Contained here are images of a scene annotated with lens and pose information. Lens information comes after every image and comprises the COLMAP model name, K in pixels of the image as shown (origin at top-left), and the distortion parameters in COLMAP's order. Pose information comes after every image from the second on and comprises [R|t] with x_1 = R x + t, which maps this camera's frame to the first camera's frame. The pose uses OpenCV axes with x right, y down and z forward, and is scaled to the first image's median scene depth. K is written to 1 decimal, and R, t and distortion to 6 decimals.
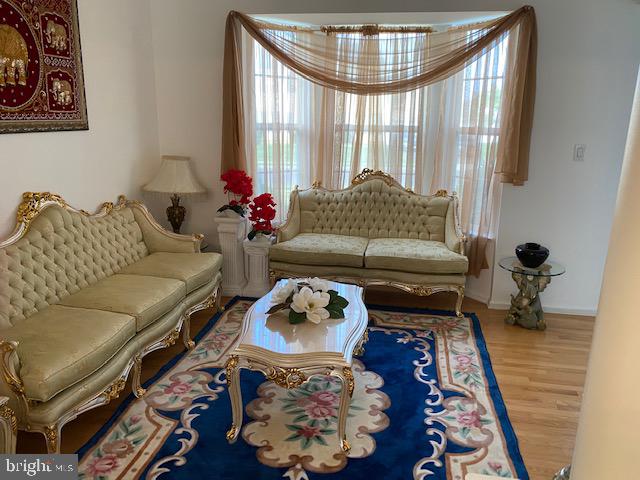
lens RADIAL K [[479.6, 0, 323.5], [0, 479.6, 237.7], [0, 0, 1]] dist [0.010237, -0.042807]
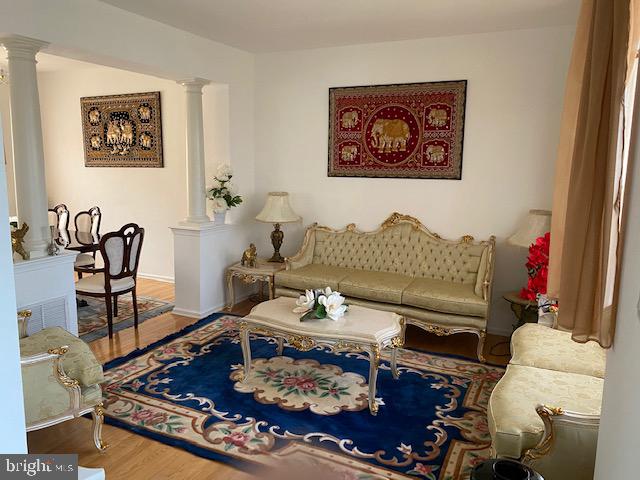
lens RADIAL K [[479.6, 0, 323.5], [0, 479.6, 237.7], [0, 0, 1]] dist [0.010237, -0.042807]
pose [[-0.266334, 0.135240, -0.954346, 1.045727], [-0.248347, 0.947051, 0.203514, -0.276831], [0.931338, 0.291211, -0.218646, 1.091725]]
